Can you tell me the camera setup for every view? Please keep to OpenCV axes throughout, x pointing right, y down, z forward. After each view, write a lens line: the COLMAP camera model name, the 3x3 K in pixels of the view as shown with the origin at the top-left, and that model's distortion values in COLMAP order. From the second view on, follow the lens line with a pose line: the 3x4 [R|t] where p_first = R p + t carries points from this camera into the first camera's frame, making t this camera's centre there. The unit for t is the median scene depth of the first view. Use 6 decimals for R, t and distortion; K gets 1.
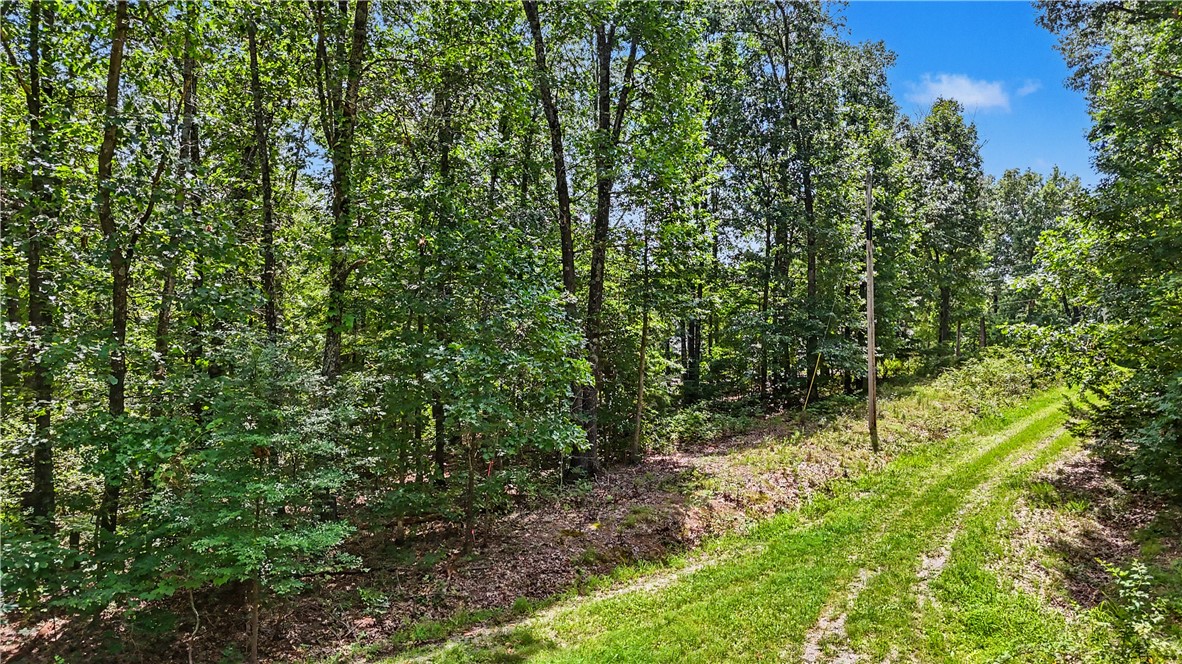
lens RADIAL K [[867.4, 0, 590.9], [0, 867.4, 333.3], [0, 0, 1]] dist [-0.013489, -0.003063]
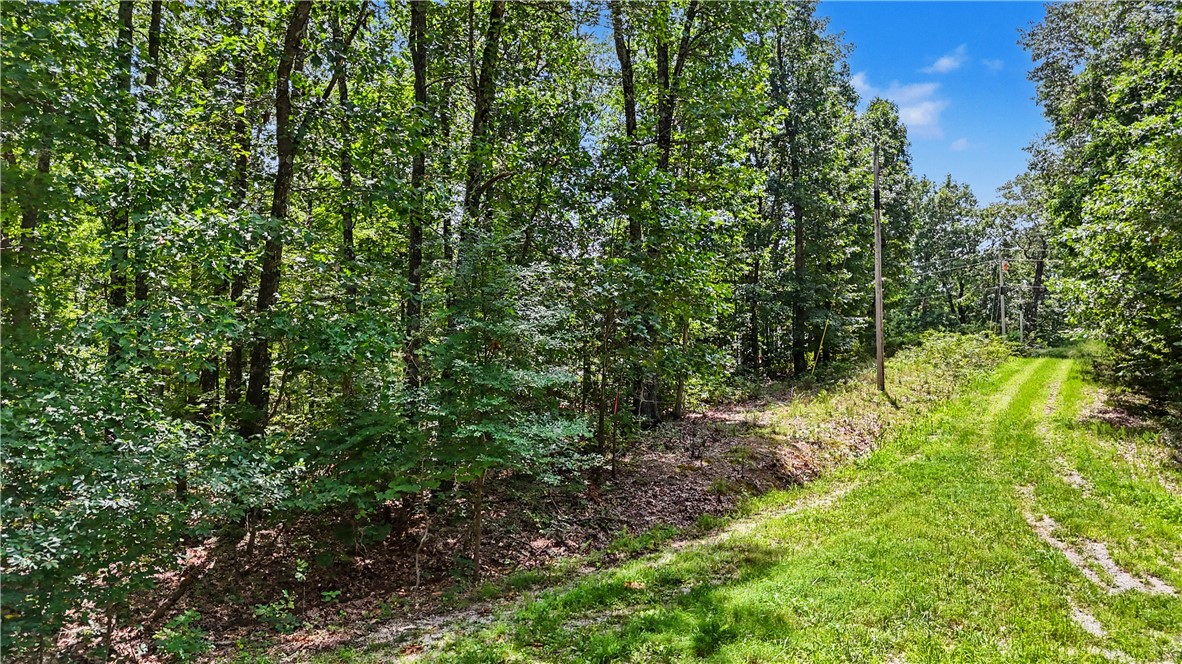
lens RADIAL K [[867.4, 0, 590.8], [0, 867.4, 331.3], [0, 0, 1]] dist [-0.013489, -0.003063]
pose [[0.984103, 0.010007, 0.177317, -0.131304], [-0.006115, 0.999728, -0.022485, 0.042580], [-0.177494, 0.021043, 0.983897, 0.030842]]
